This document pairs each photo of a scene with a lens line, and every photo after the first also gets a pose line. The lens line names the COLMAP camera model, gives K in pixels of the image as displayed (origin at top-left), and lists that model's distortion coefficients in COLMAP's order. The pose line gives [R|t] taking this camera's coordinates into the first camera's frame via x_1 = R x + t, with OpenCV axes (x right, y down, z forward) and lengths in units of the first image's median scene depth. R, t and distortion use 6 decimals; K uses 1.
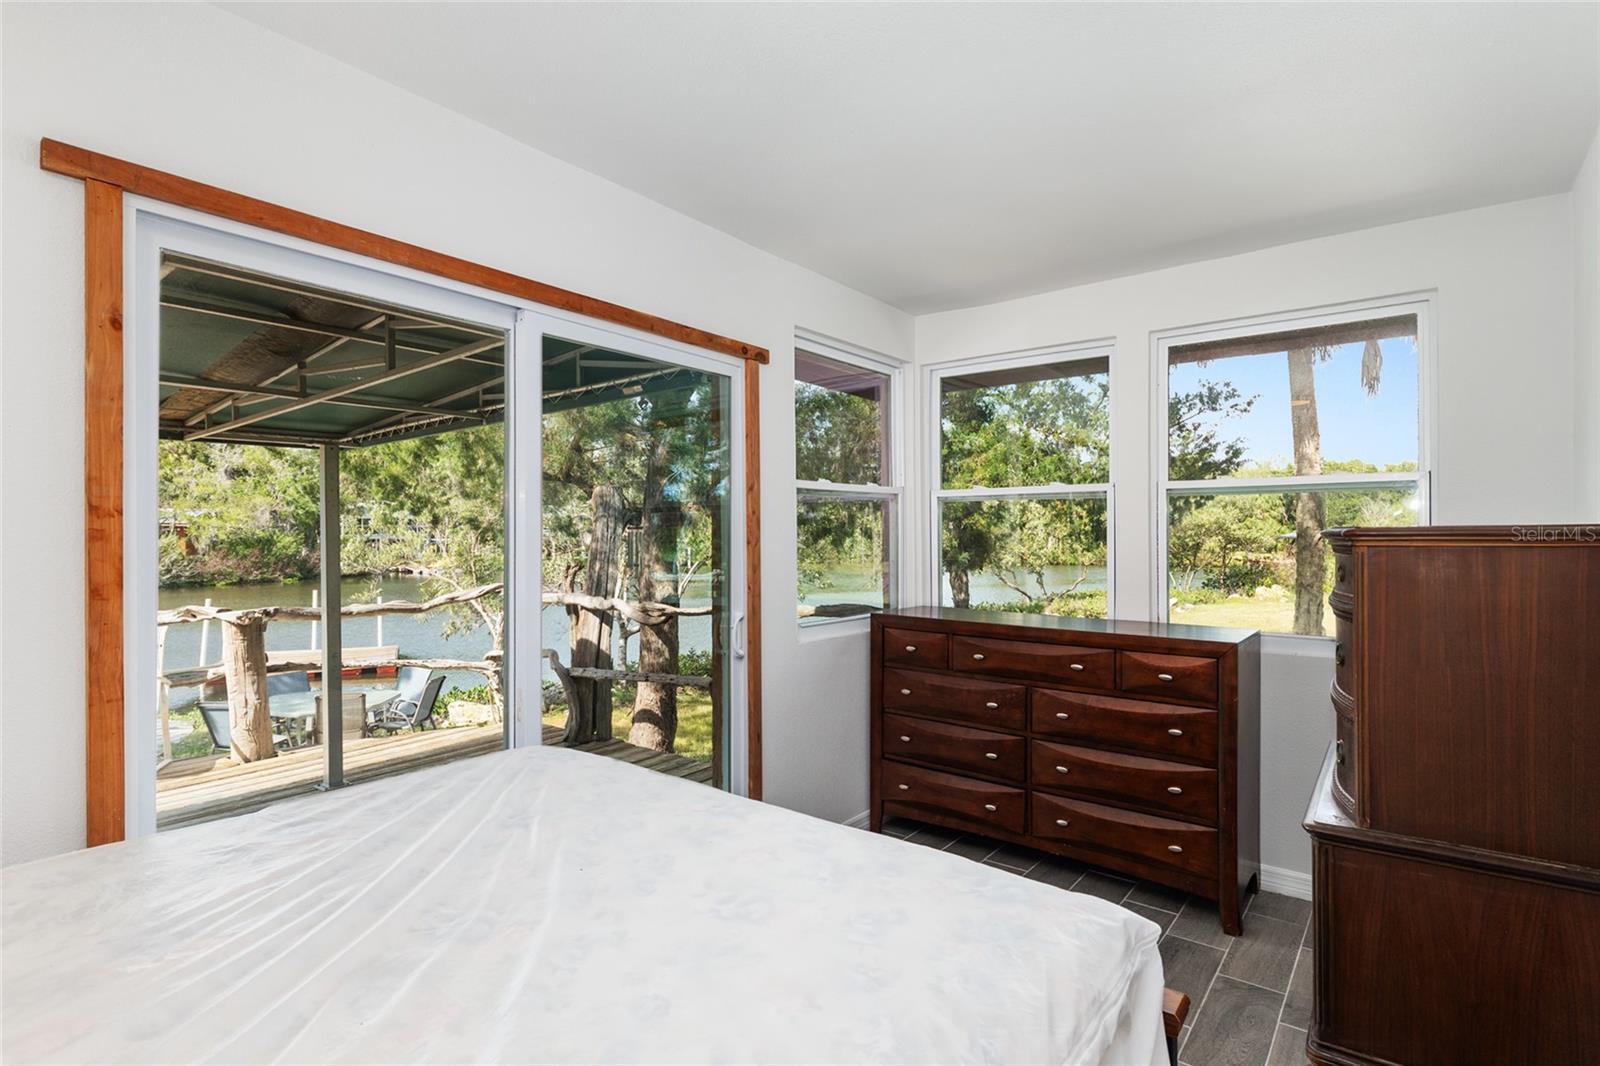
lens RADIAL K [[776.3, 0, 804.2], [0, 776.3, 530.3], [0, 0, 1]] dist [0.002836, -0.001695]
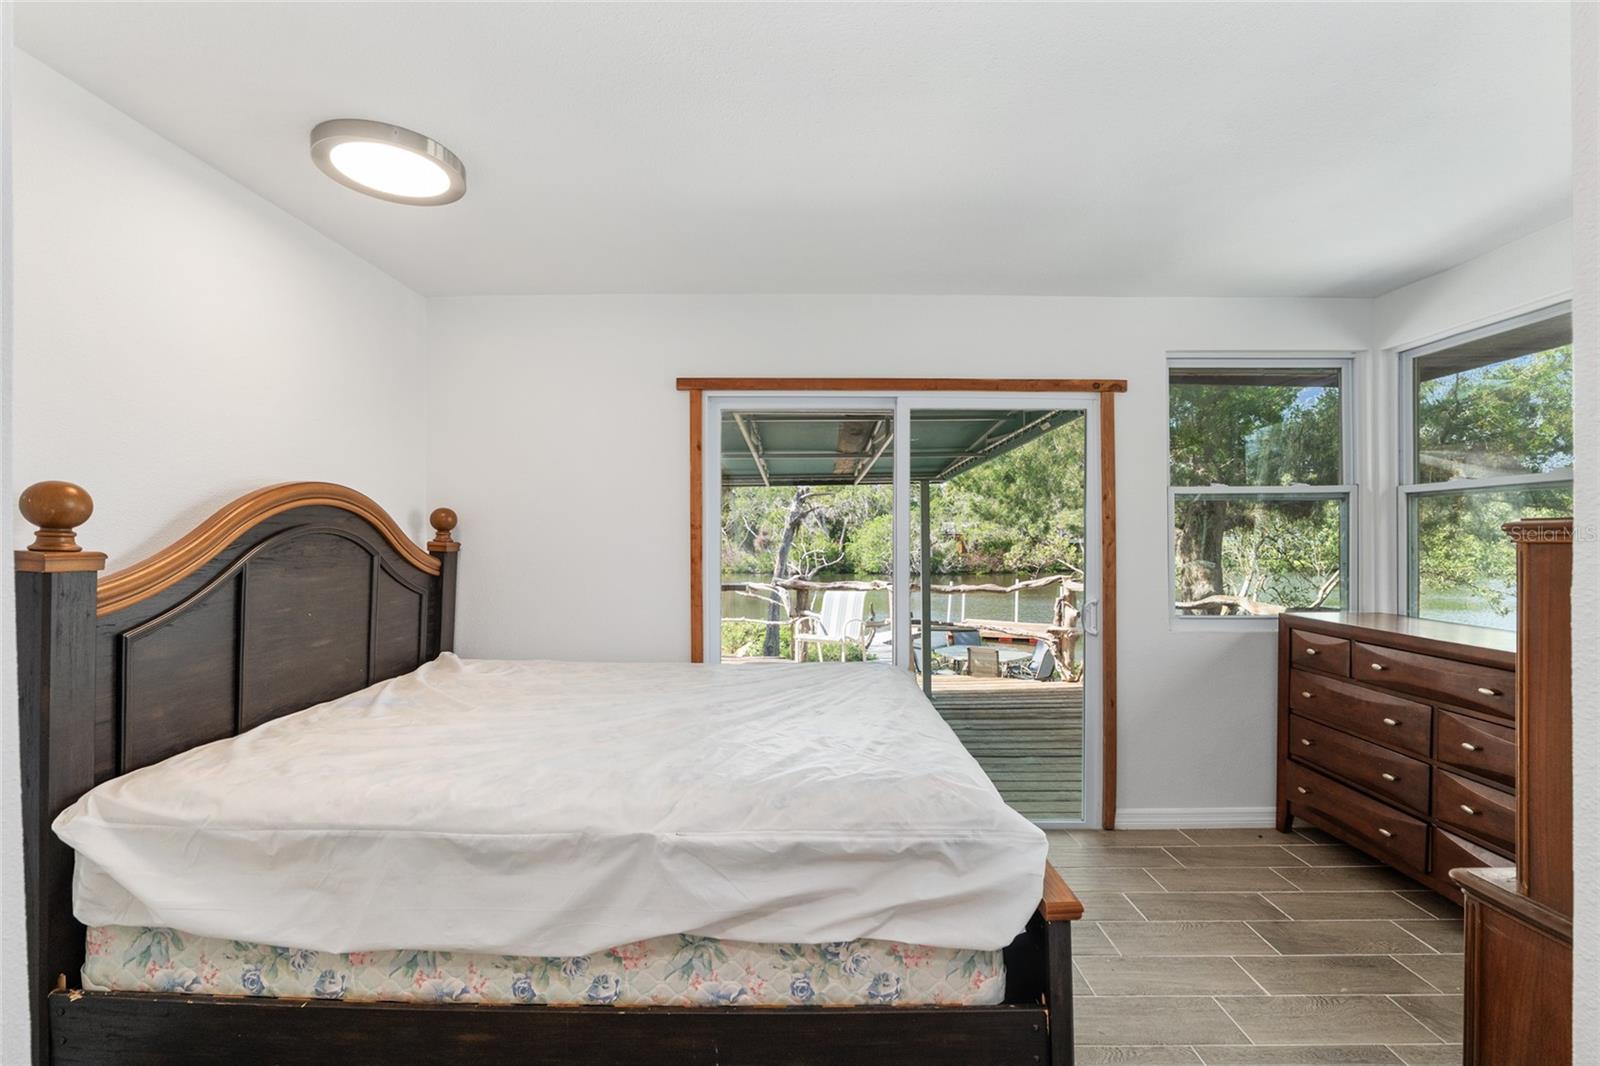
lens RADIAL K [[658.0, 0, 834.7], [0, 658.0, 541.7], [0, 0, 1]] dist [-0.014242, 0.000366]
pose [[0.636767, 0.000219, -0.771056, 0.419235], [0.006736, 0.999960, 0.005847, 0.005821], [0.771027, -0.008917, 0.636740, 0.017004]]
